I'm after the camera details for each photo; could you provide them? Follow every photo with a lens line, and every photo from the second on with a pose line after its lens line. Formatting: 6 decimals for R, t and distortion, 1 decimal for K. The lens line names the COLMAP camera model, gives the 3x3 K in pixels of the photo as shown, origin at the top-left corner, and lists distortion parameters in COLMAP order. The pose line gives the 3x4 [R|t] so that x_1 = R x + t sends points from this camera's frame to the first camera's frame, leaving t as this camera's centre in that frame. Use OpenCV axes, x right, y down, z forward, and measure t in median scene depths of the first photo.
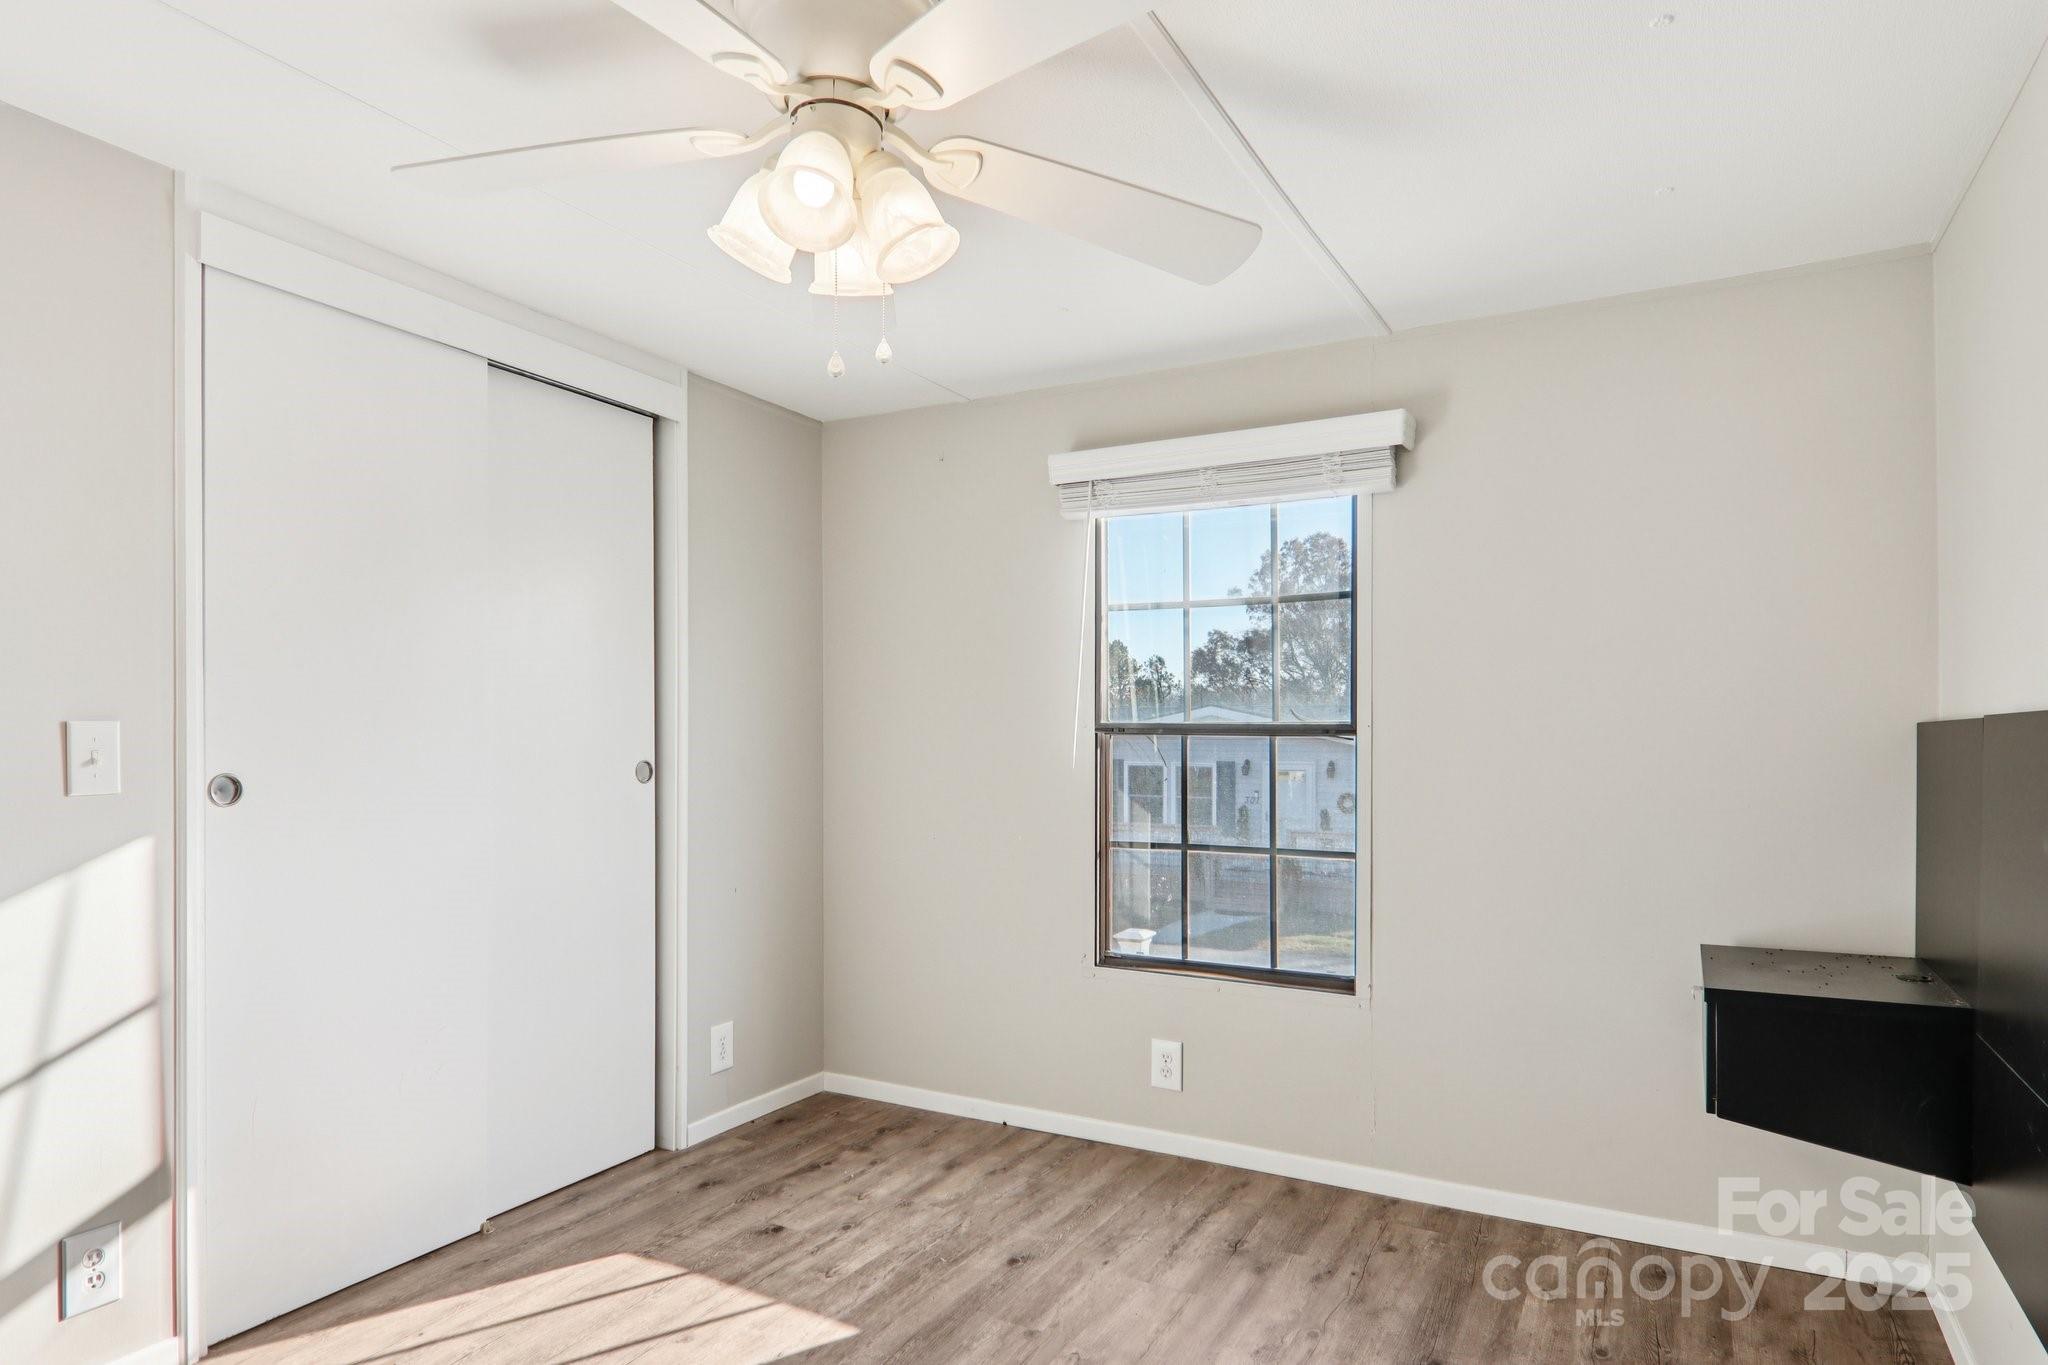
lens RADIAL K [[1170.7, 0, 1036.4], [0, 1170.7, 729.7], [0, 0, 1]] dist [-0.000192, -0.003751]
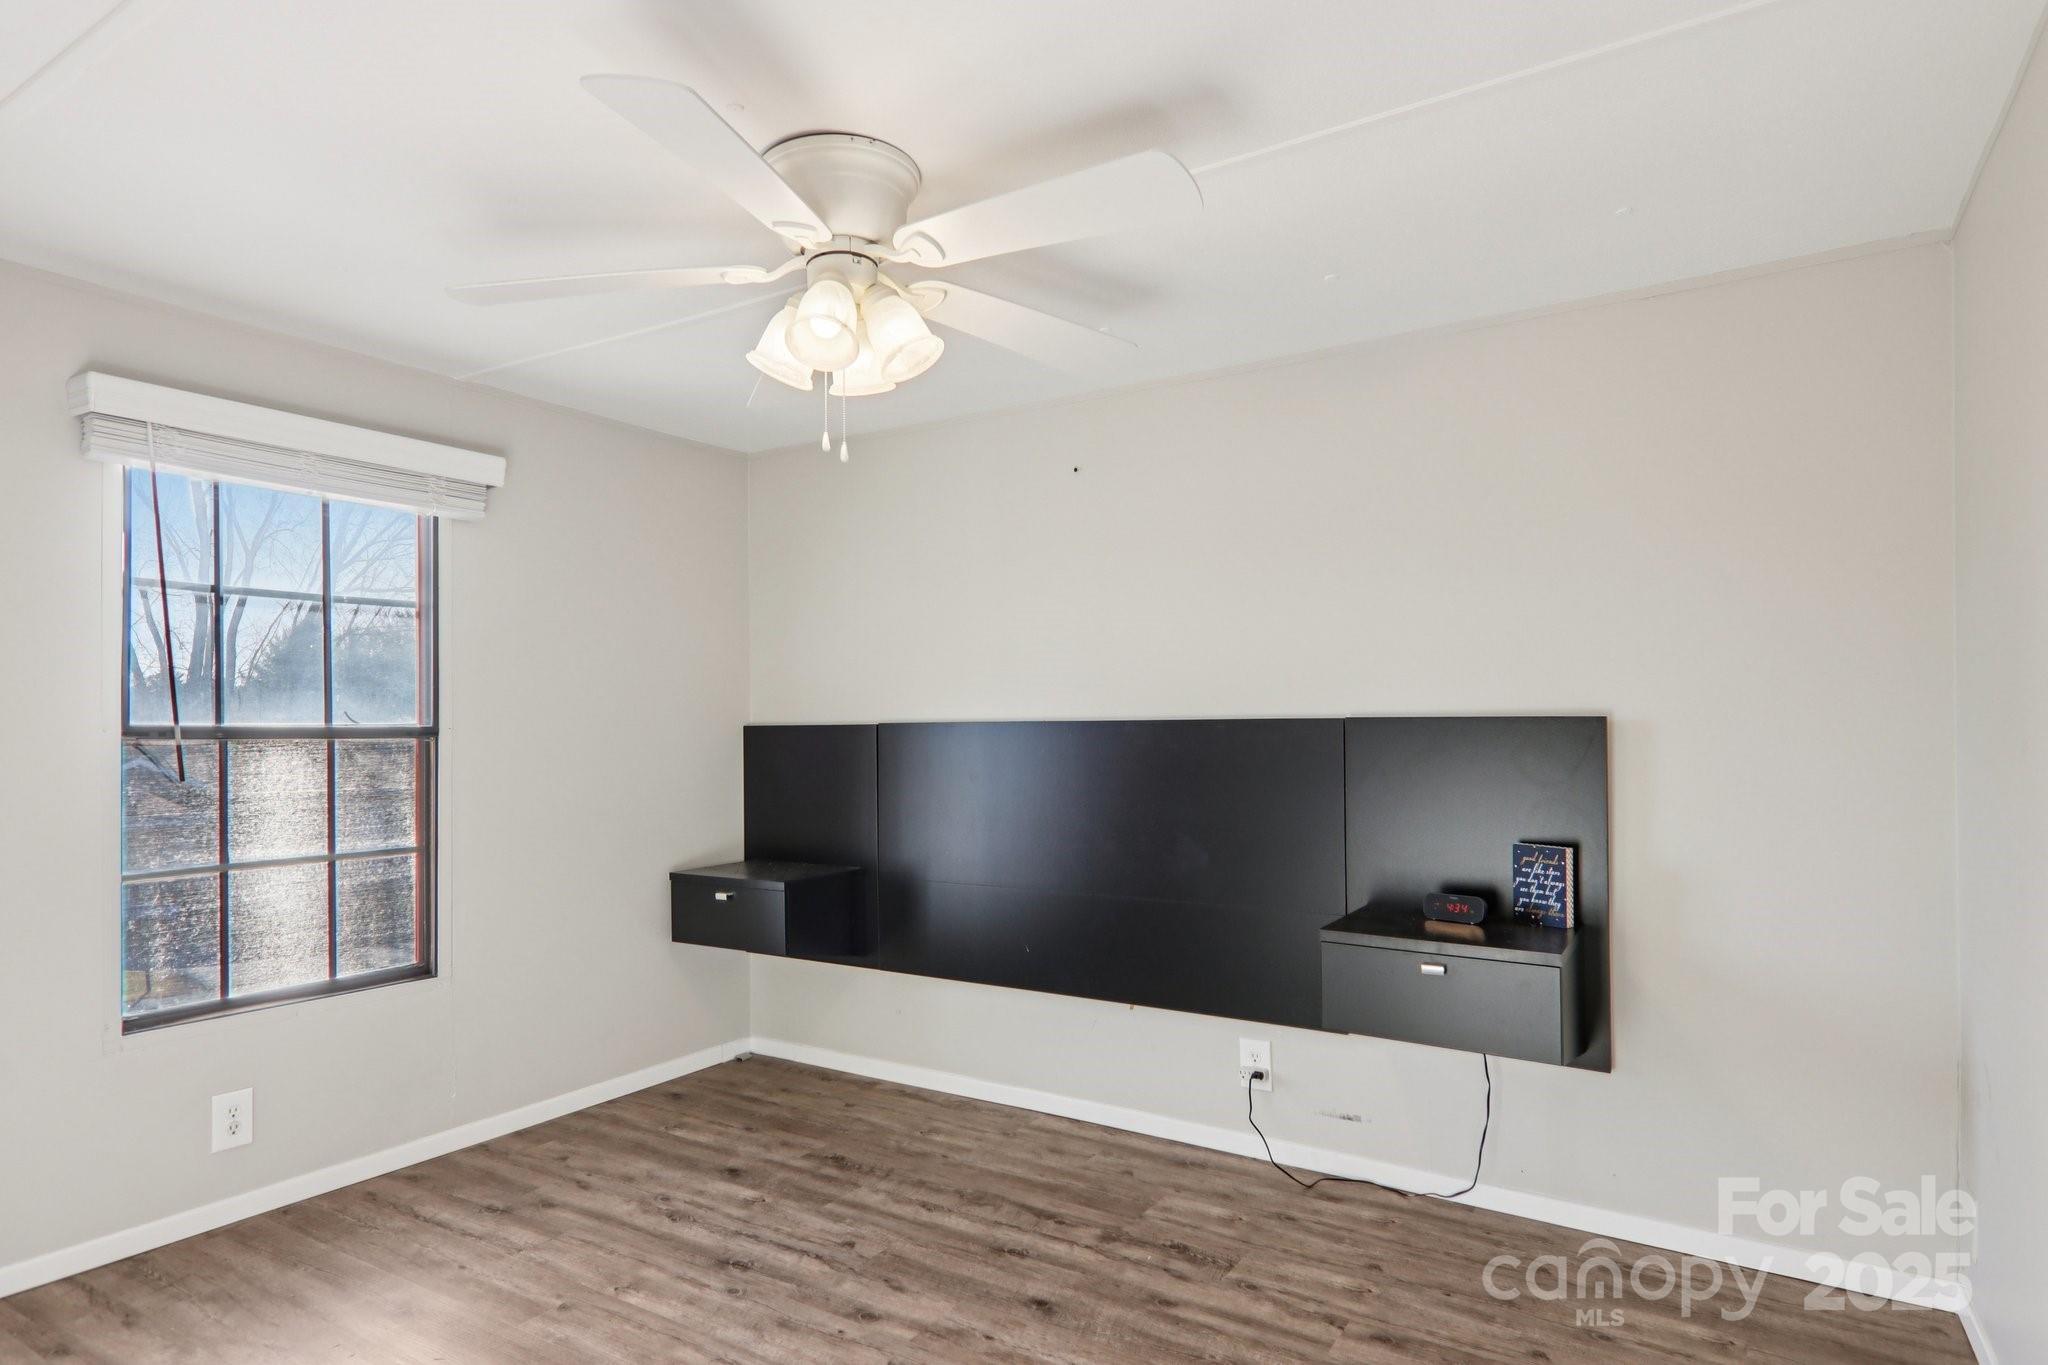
lens RADIAL K [[1170.7, 0, 1036.4], [0, 1170.7, 729.7], [0, 0, 1]] dist [-0.000192, -0.003751]
pose [[0.047197, -0.004219, 0.998877, -0.803007], [-0.003629, 0.999984, 0.004395, -0.010383], [-0.998879, -0.003832, 0.047181, 0.403943]]
